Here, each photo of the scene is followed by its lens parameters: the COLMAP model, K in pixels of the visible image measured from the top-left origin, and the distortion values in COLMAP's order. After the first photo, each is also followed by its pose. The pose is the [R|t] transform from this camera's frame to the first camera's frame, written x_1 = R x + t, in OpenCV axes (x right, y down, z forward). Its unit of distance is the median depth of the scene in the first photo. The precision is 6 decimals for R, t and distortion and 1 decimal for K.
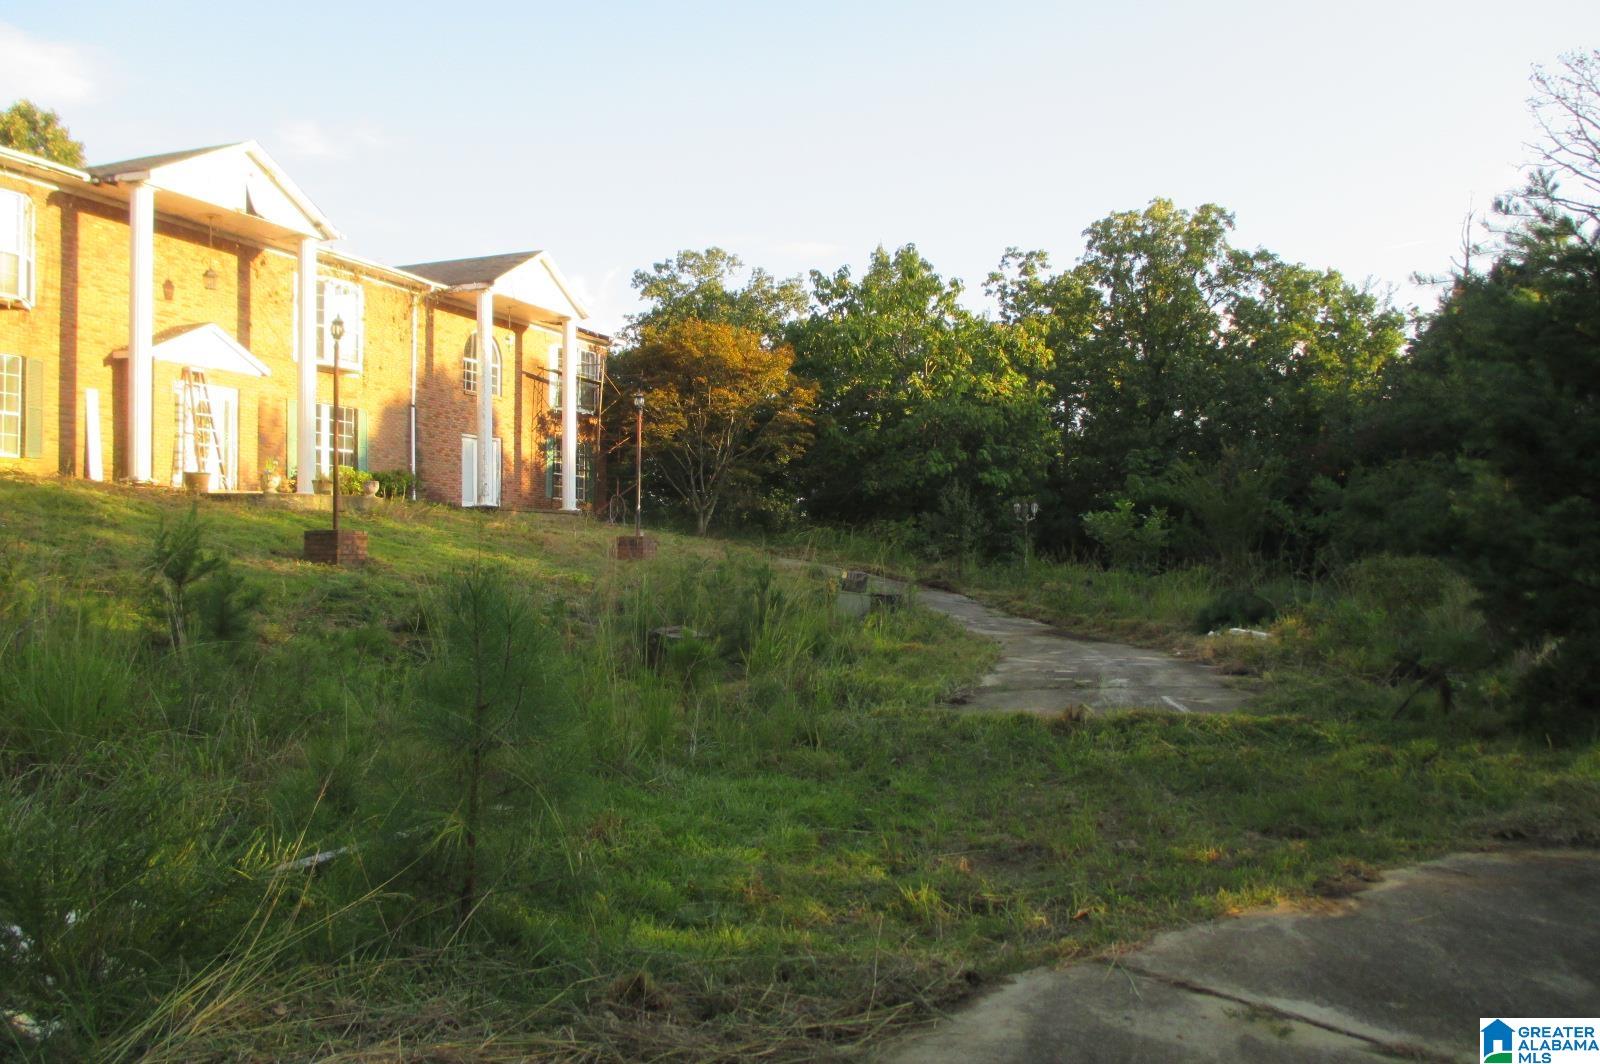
lens RADIAL K [[1306.3, 0, 796.4], [0, 1306.3, 537.8], [0, 0, 1]] dist [-0.031453, -0.008185]
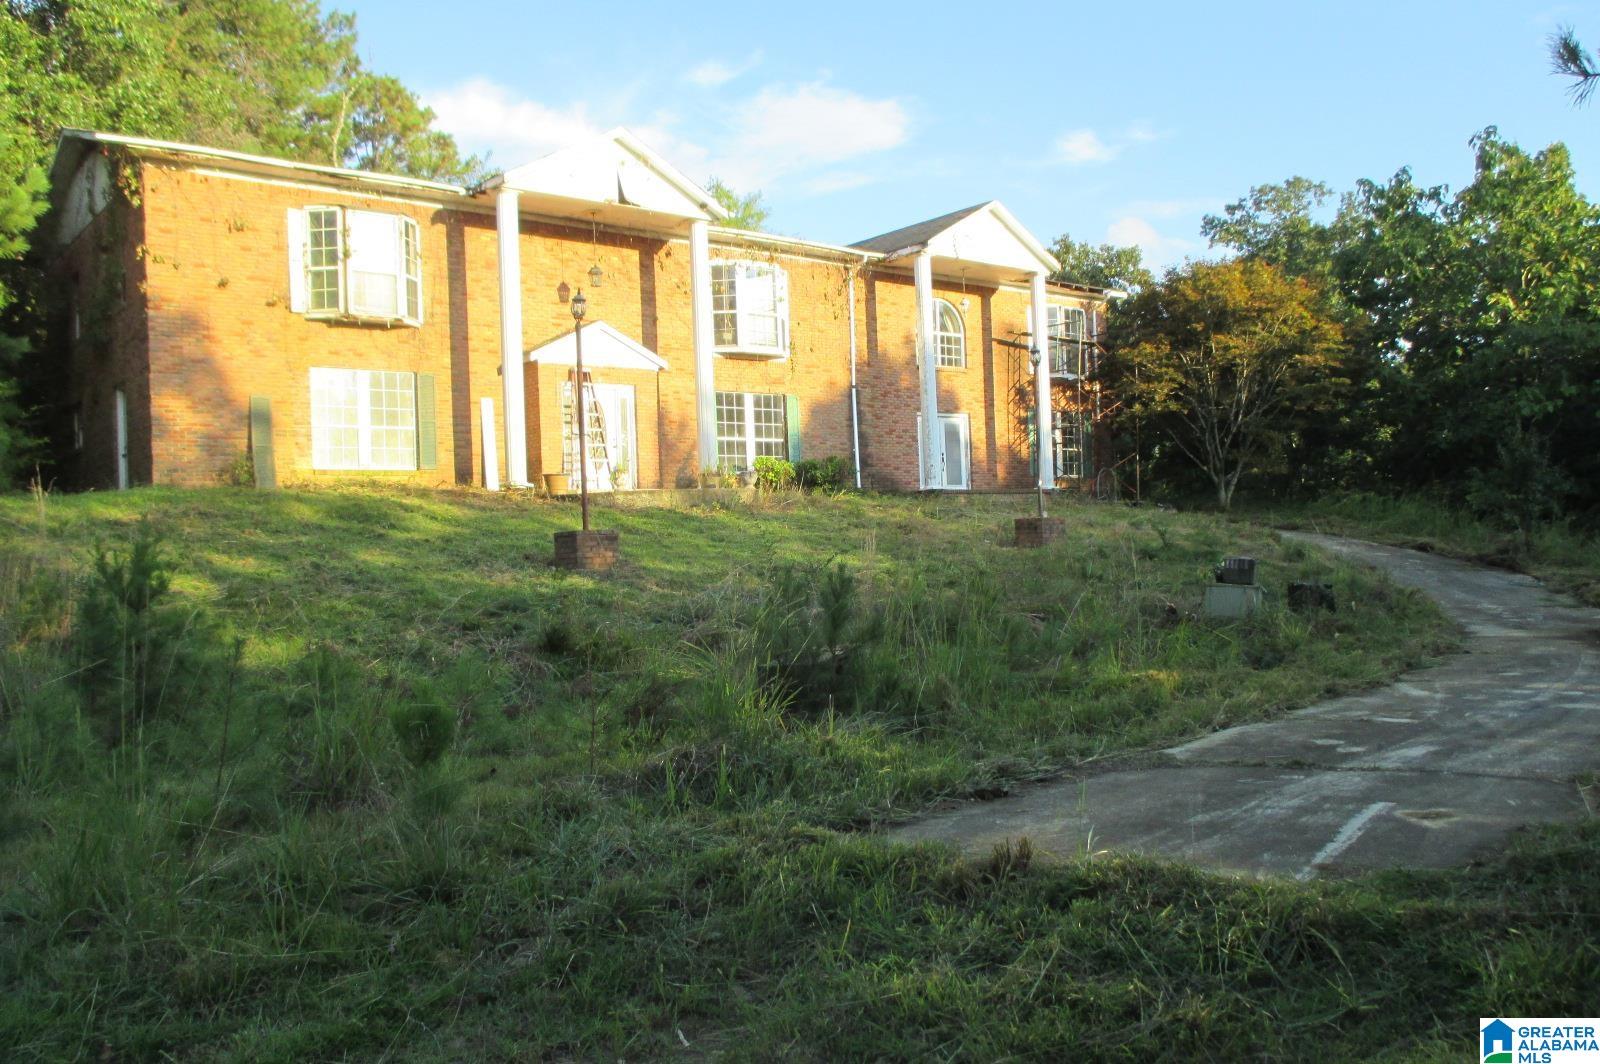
lens RADIAL K [[1306.3, 0, 795.0], [0, 1306.3, 542.4], [0, 0, 1]] dist [-0.031453, -0.008185]
pose [[0.876940, -0.033304, -0.479445, 0.113545], [0.043047, 0.999029, 0.009340, -0.000228], [0.478669, -0.028830, 0.877522, 0.149646]]
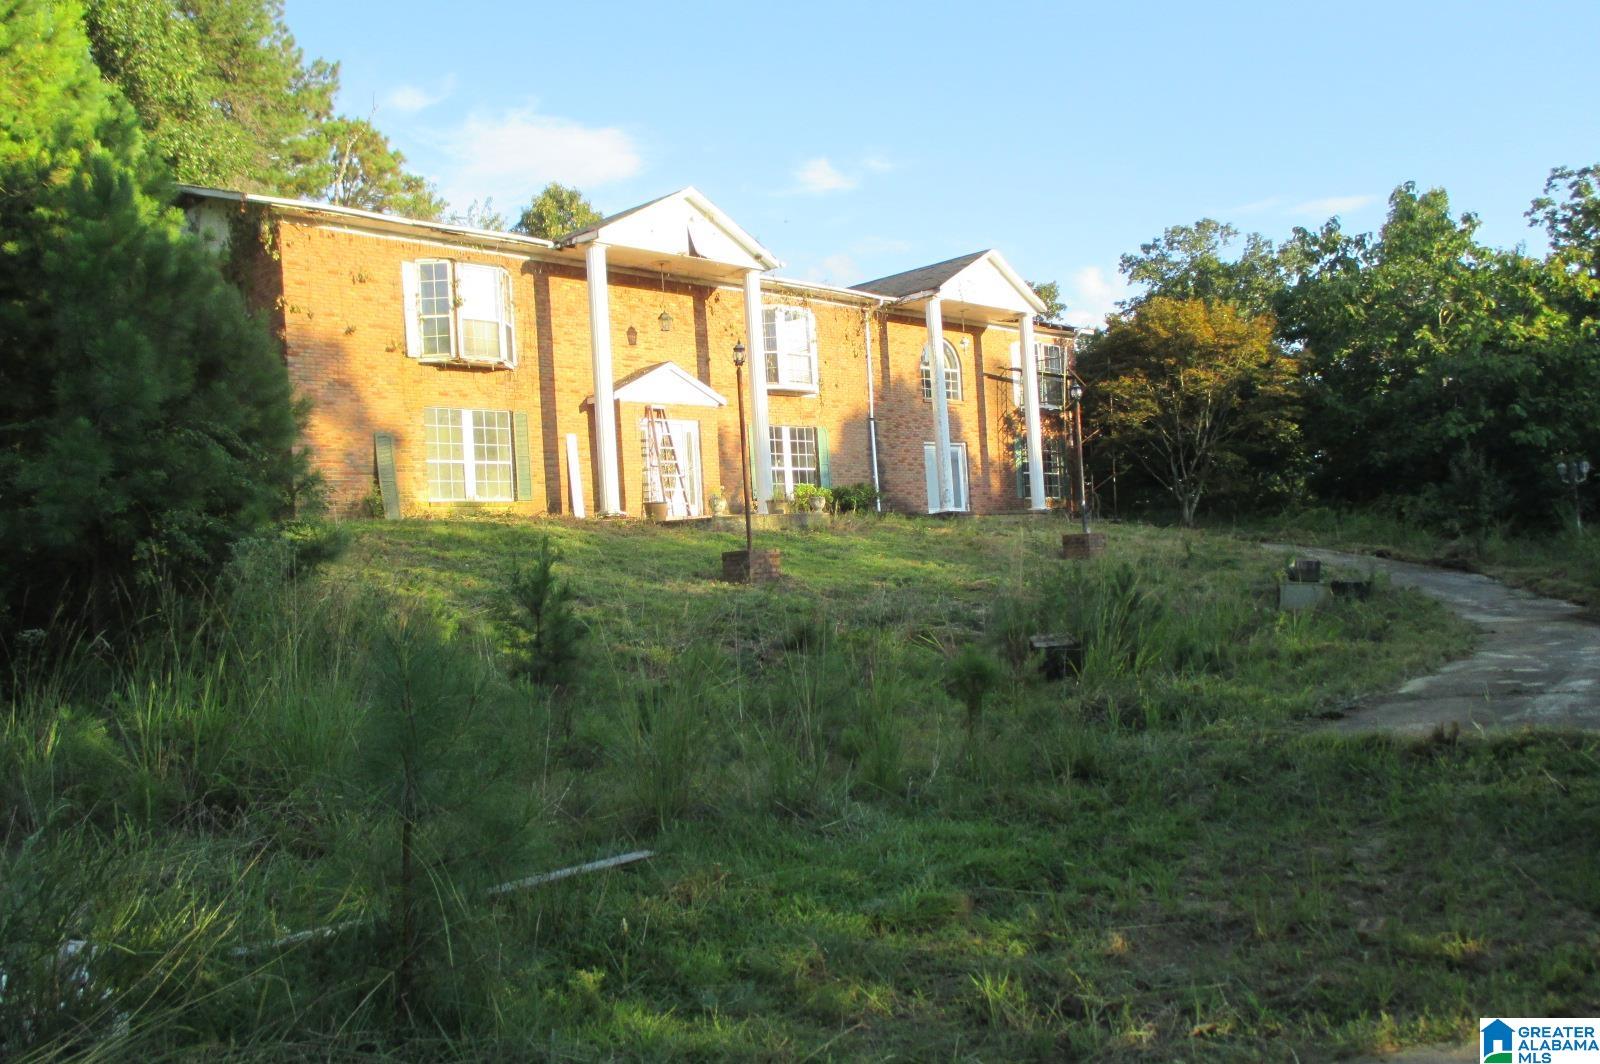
lens RADIAL K [[1306.3, 0, 804.2], [0, 1306.3, 537.8], [0, 0, 1]] dist [-0.031453, -0.008185]
pose [[0.918952, -0.063809, -0.389174, 0.049049], [0.064755, 0.997844, -0.010700, -0.000839], [0.389017, -0.015369, 0.921102, 0.032871]]
